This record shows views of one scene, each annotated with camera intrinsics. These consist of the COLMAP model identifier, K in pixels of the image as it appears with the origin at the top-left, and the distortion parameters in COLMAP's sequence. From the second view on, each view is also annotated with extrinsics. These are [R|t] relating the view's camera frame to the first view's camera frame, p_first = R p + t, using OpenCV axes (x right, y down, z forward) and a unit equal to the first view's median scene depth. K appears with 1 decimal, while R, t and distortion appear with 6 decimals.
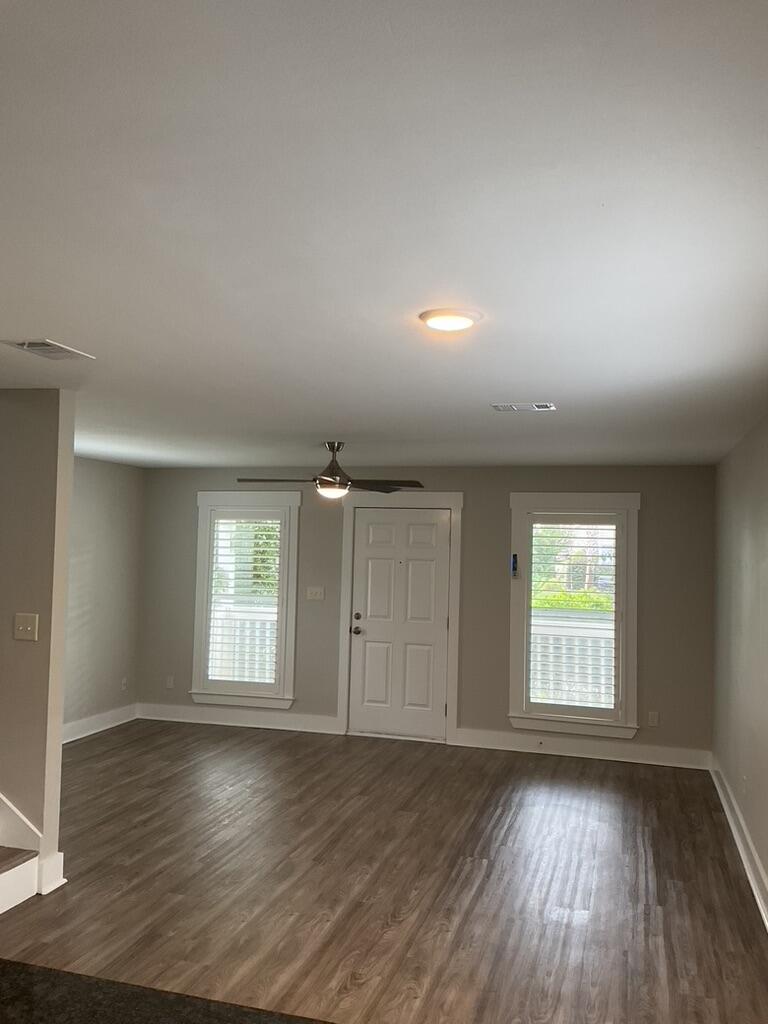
lens RADIAL K [[847.8, 0, 384.0], [0, 847.8, 512.0], [0, 0, 1]] dist [-0.000302, -0.001765]
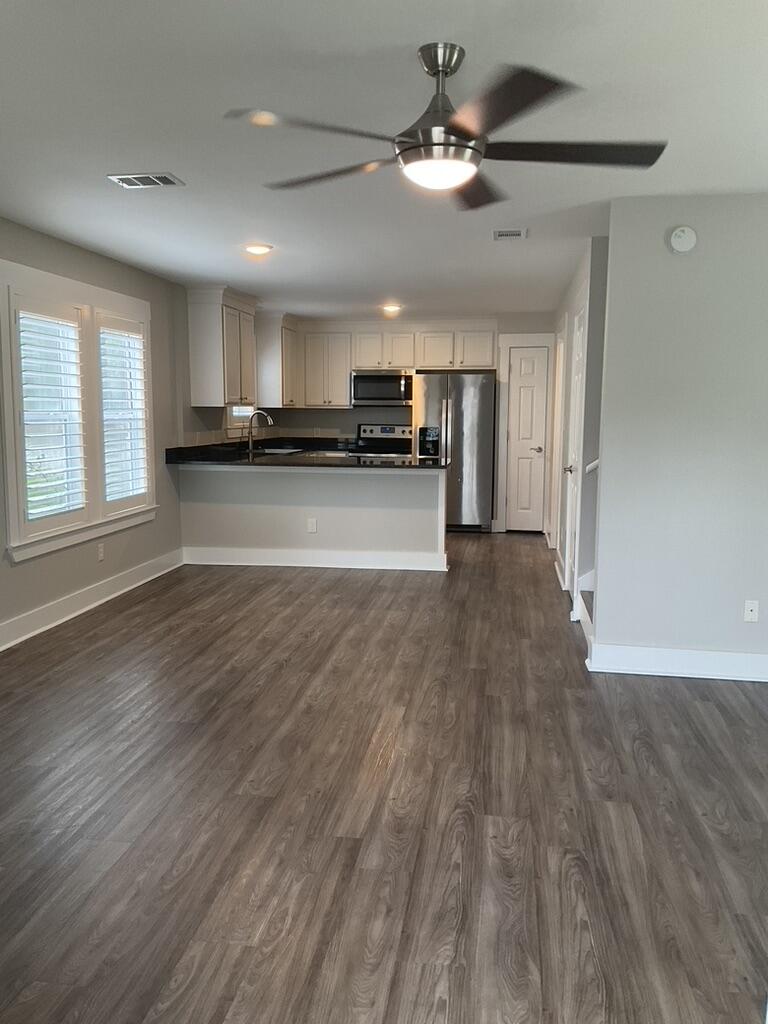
lens RADIAL K [[847.8, 0, 384.0], [0, 847.8, 512.0], [0, 0, 1]] dist [-0.000302, -0.001765]
pose [[-0.990078, -0.018825, -0.139249, 0.038054], [-0.028709, 0.997181, 0.069318, 0.183456], [0.137551, 0.072628, -0.987828, 2.189244]]
